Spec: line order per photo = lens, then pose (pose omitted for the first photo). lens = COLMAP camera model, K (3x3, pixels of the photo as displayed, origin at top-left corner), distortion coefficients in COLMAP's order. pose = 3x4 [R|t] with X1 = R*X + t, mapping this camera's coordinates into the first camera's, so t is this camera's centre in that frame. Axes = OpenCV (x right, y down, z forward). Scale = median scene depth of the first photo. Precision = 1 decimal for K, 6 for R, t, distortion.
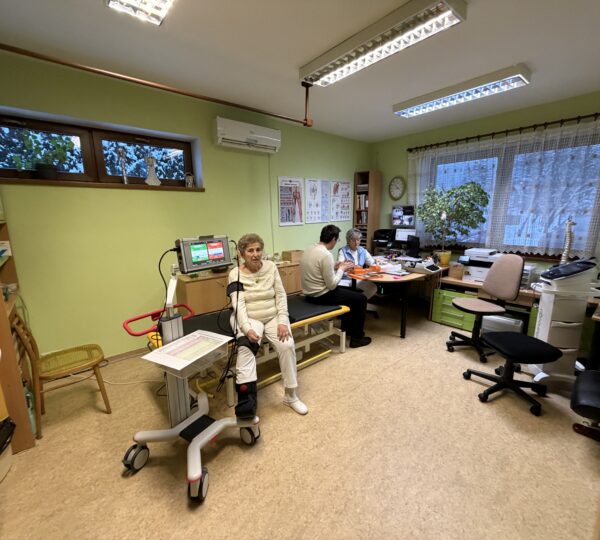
lens RADIAL K [[293.7, 0, 296.2], [0, 293.7, 267.6], [0, 0, 1]] dist [0.001362, -0.000795]
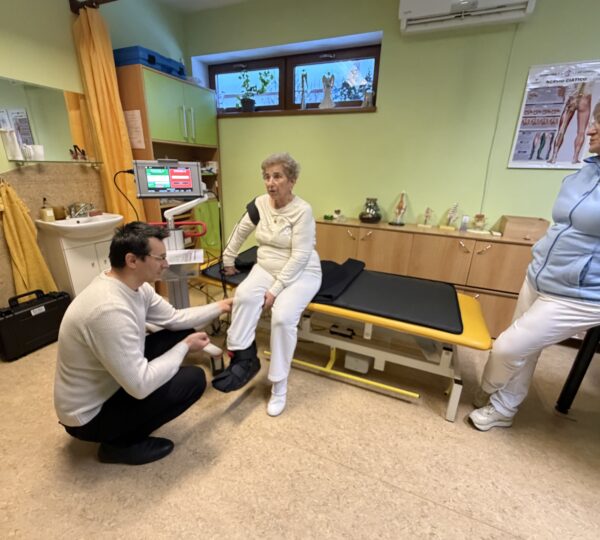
lens RADIAL K [[293.7, 0, 296.2], [0, 293.7, 267.6], [0, 0, 1]] dist [0.001362, -0.000795]
pose [[0.449582, 0.329925, -0.830076, 0.482343], [-0.174351, 0.943825, 0.280705, -0.080856], [0.876058, 0.018525, 0.481850, 0.634606]]
